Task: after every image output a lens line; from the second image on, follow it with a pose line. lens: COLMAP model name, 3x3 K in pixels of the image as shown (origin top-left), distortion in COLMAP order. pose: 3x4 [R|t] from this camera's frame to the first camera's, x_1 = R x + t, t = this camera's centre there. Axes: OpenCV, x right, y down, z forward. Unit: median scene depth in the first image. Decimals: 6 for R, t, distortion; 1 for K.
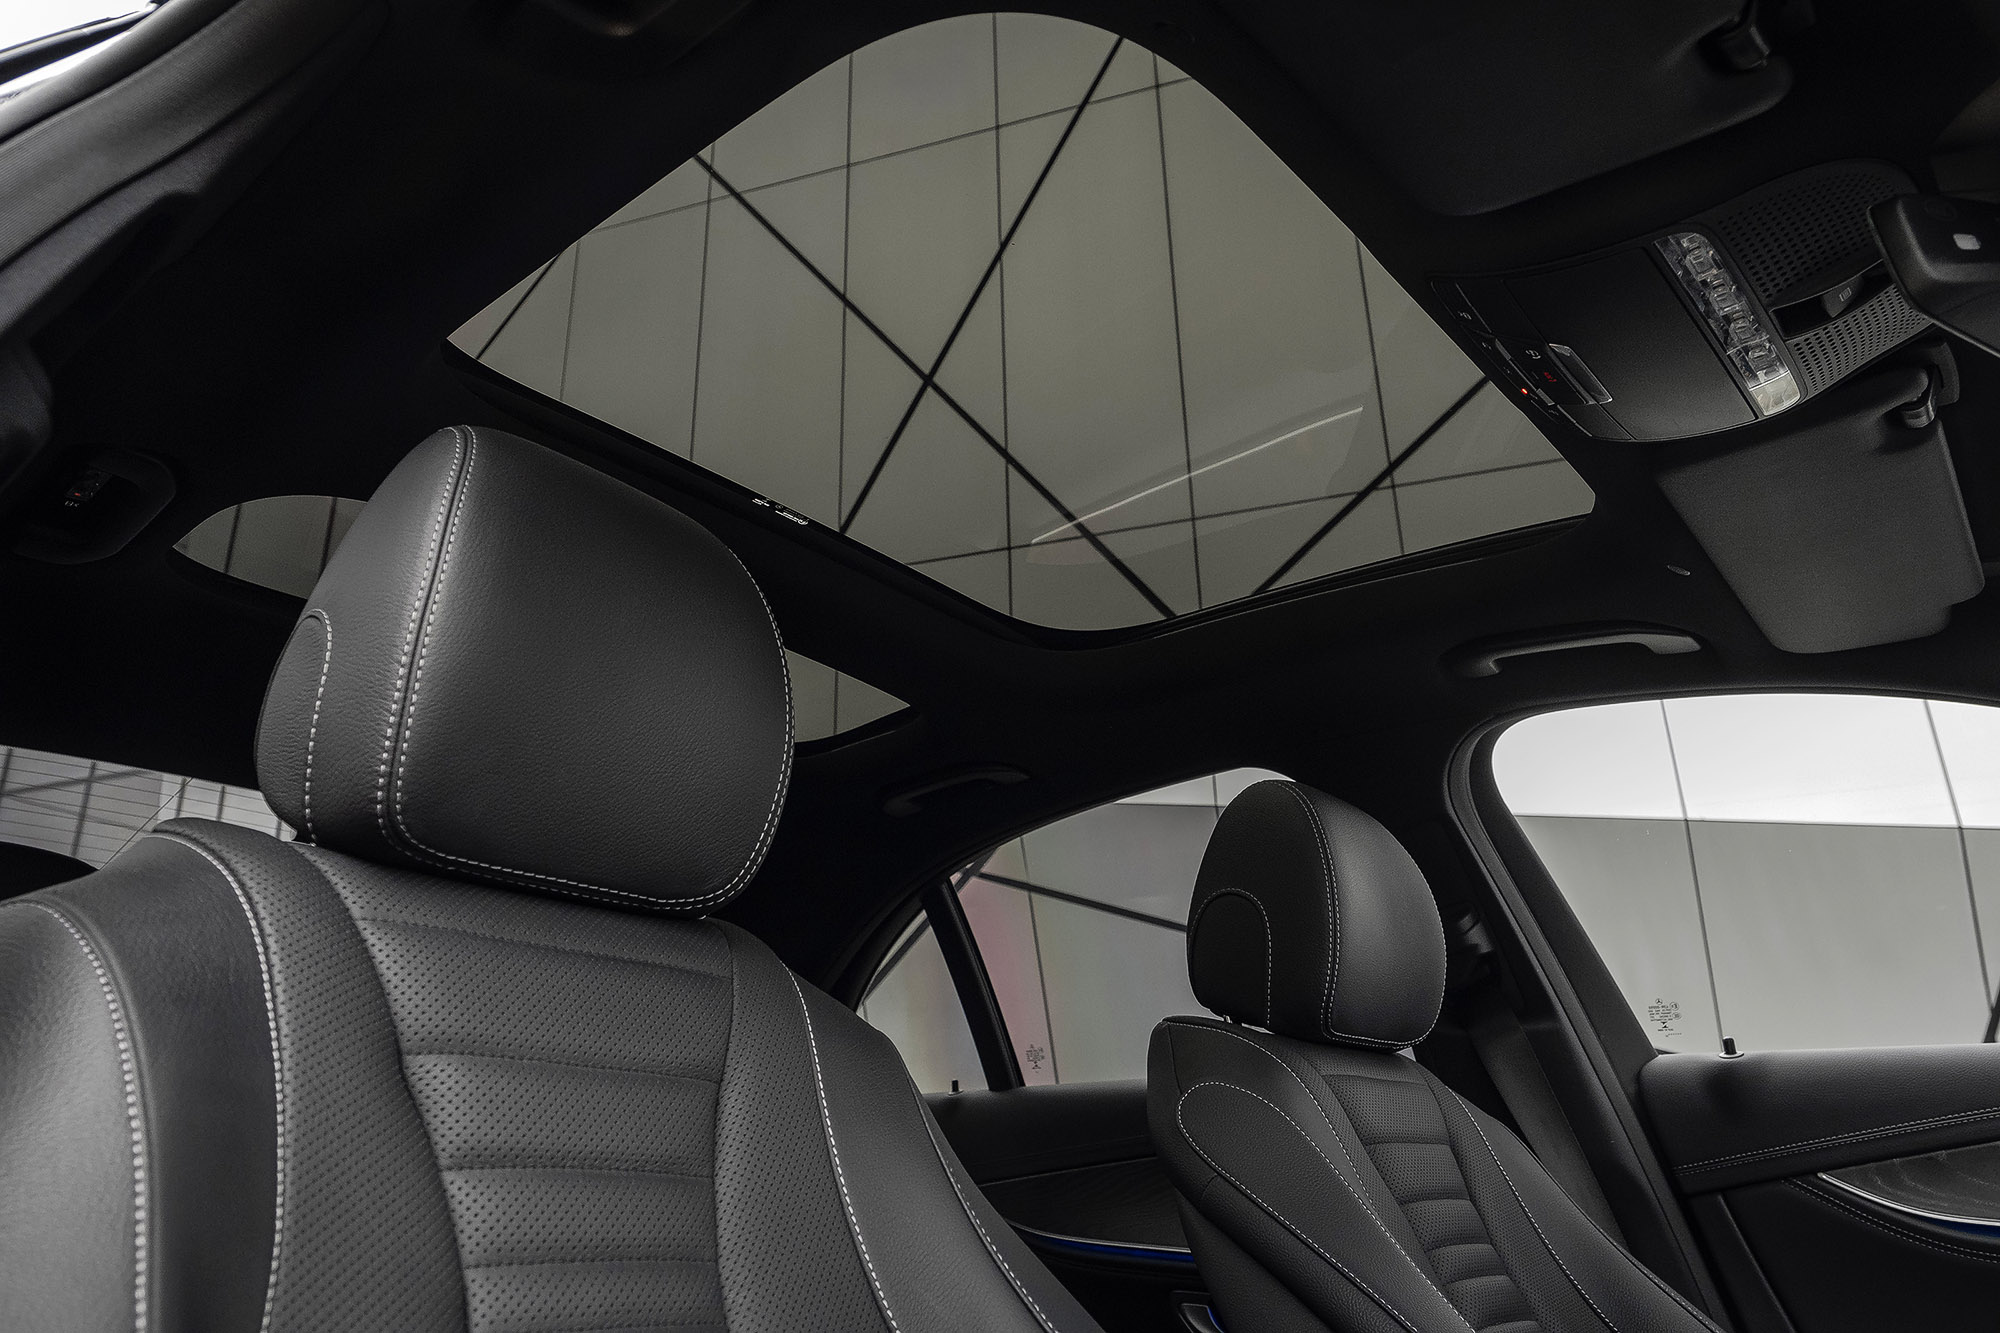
lens RADIAL K [[1383.8, 0, 958.5], [0, 1383.8, 667.9], [0, 0, 1]] dist [-0.027321, -0.001914]
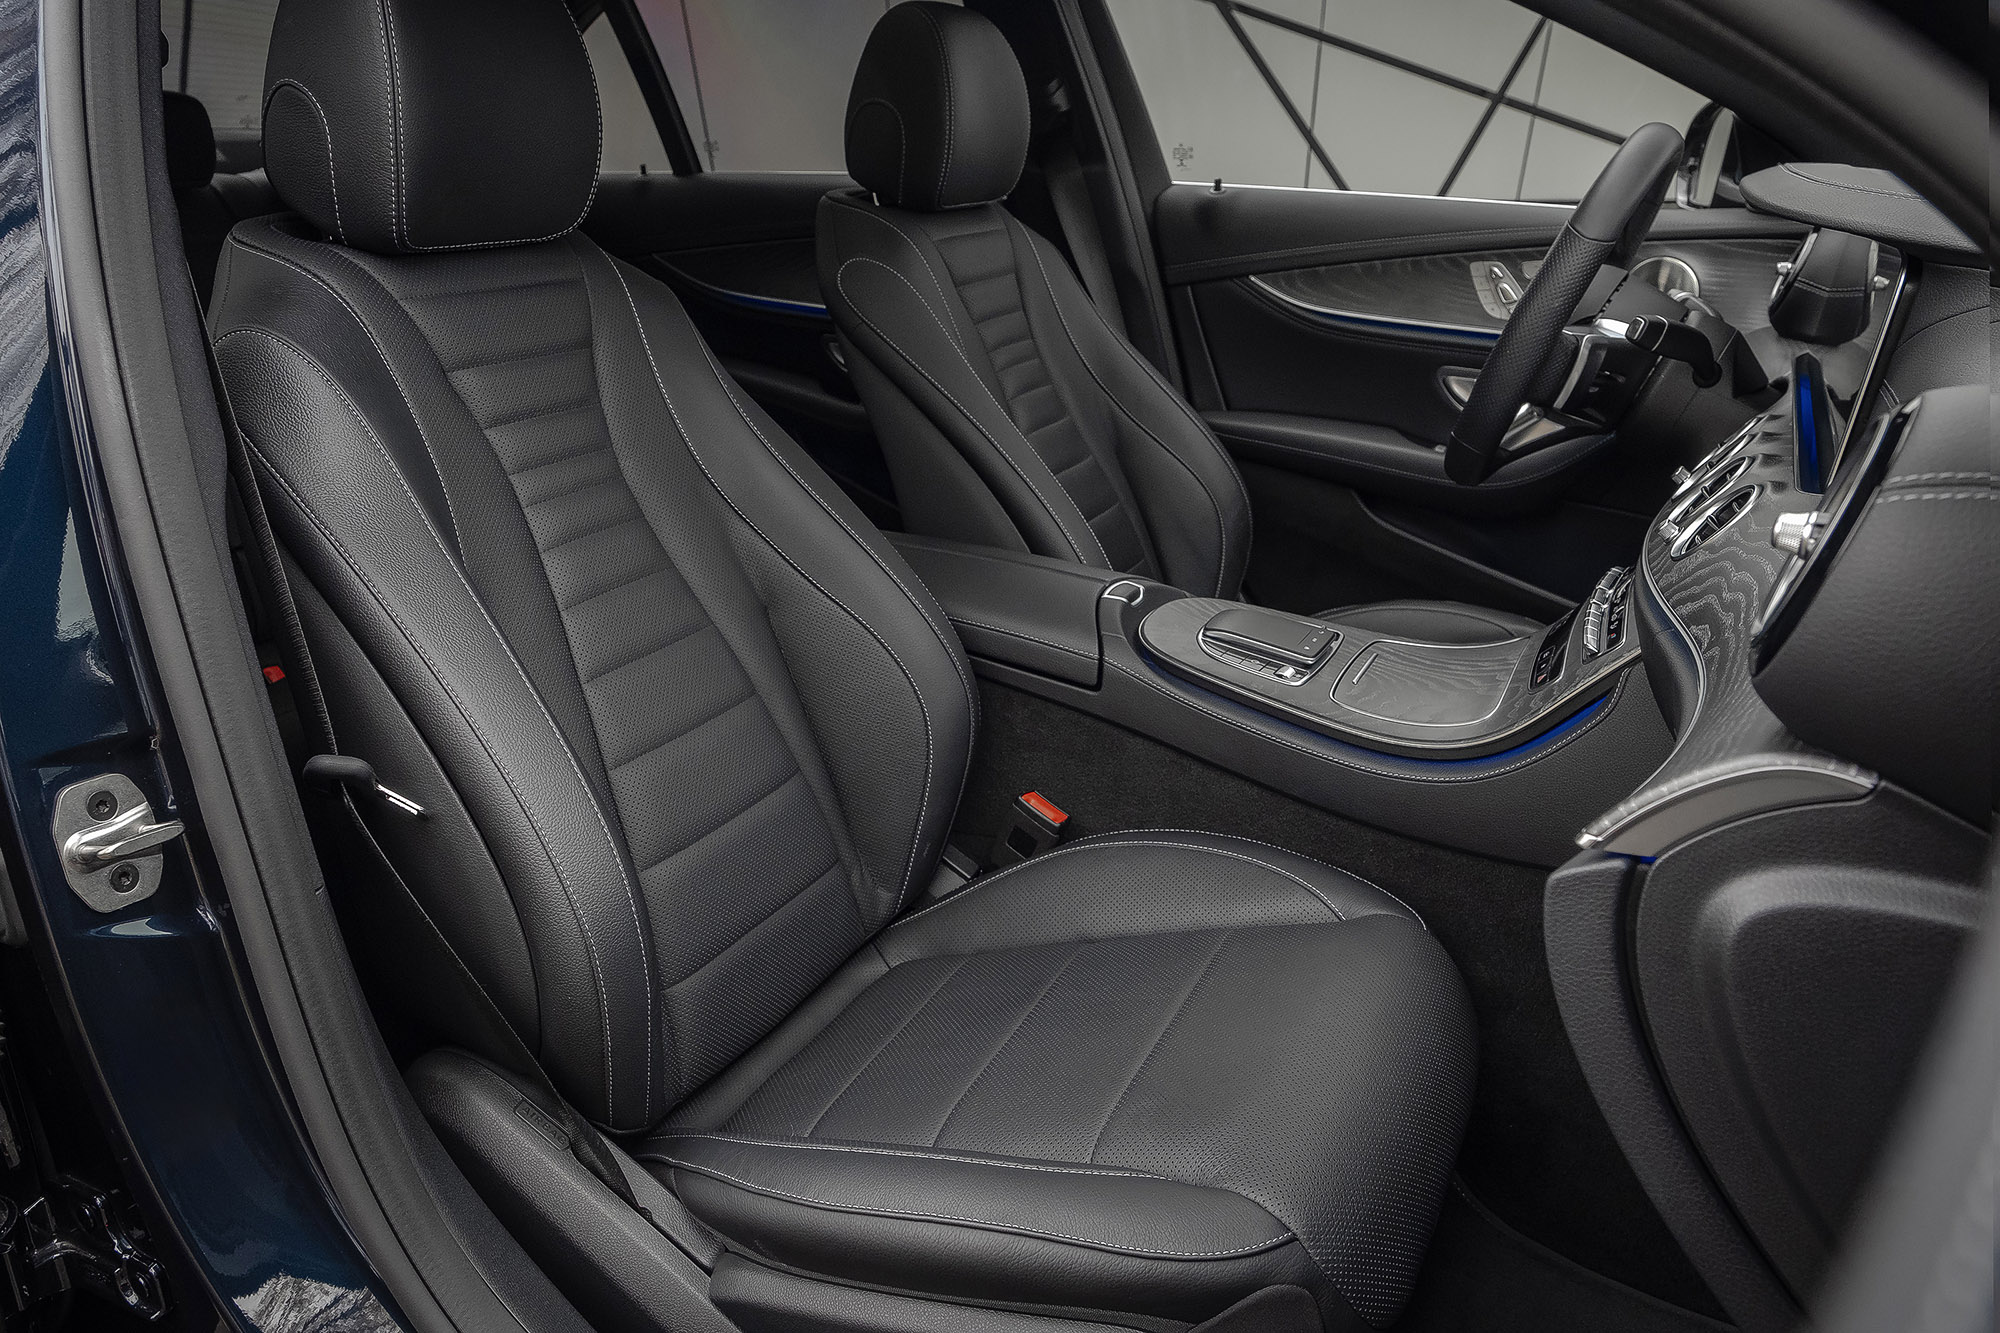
lens RADIAL K [[1383.8, 0, 958.5], [0, 1383.8, 667.9], [0, 0, 1]] dist [-0.027321, -0.001914]
pose [[0.968804, -0.087755, 0.231771, -0.078159], [-0.091504, 0.742464, 0.663607, -0.292203], [-0.230316, -0.664113, 0.711272, -0.306824]]
